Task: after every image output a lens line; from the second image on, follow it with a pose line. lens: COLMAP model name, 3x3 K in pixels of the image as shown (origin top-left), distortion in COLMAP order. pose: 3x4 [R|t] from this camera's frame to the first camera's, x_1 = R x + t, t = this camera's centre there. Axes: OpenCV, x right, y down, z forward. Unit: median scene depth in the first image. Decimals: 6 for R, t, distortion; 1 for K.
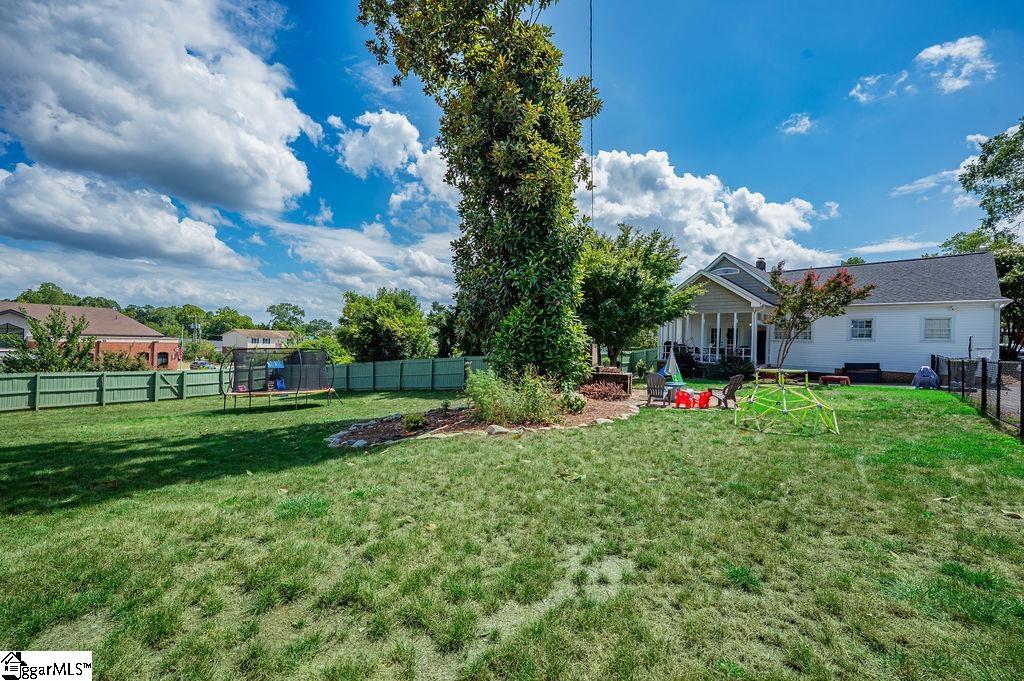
lens RADIAL K [[408.3, 0, 512.0], [0, 408.3, 340.5], [0, 0, 1]] dist [0.000860, 0.000245]
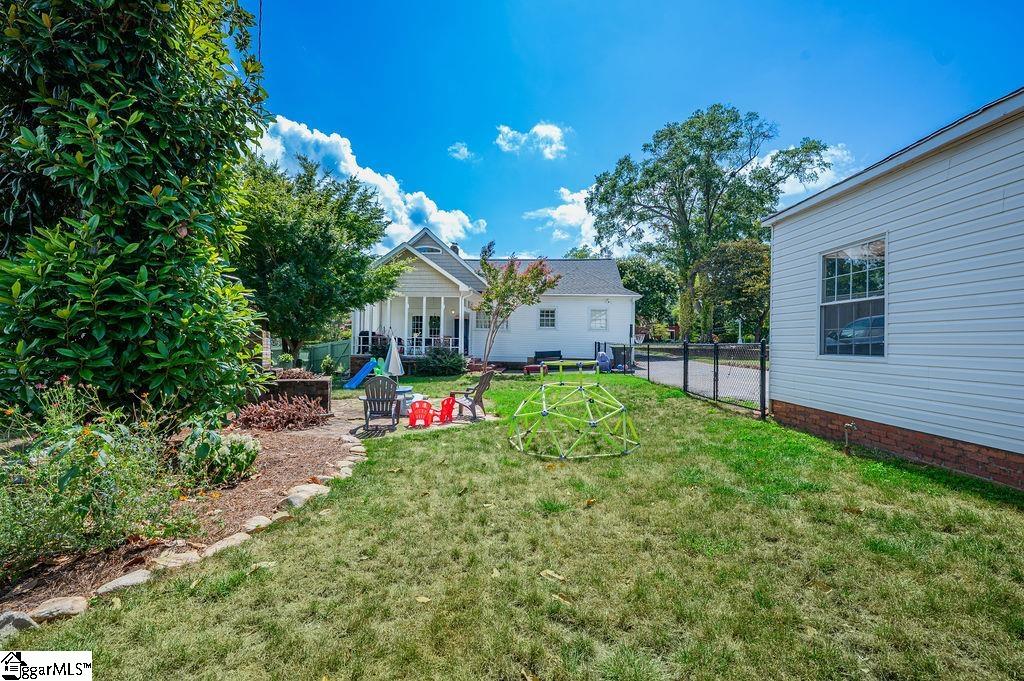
lens RADIAL K [[452.9, 0, 512.0], [0, 452.9, 340.5], [0, 0, 1]] dist [0.000733, -0.000024]
pose [[0.751978, -0.014457, 0.659030, 0.031294], [0.004791, 0.999853, 0.016468, 0.010051], [-0.659171, -0.009226, 0.751937, 0.218612]]
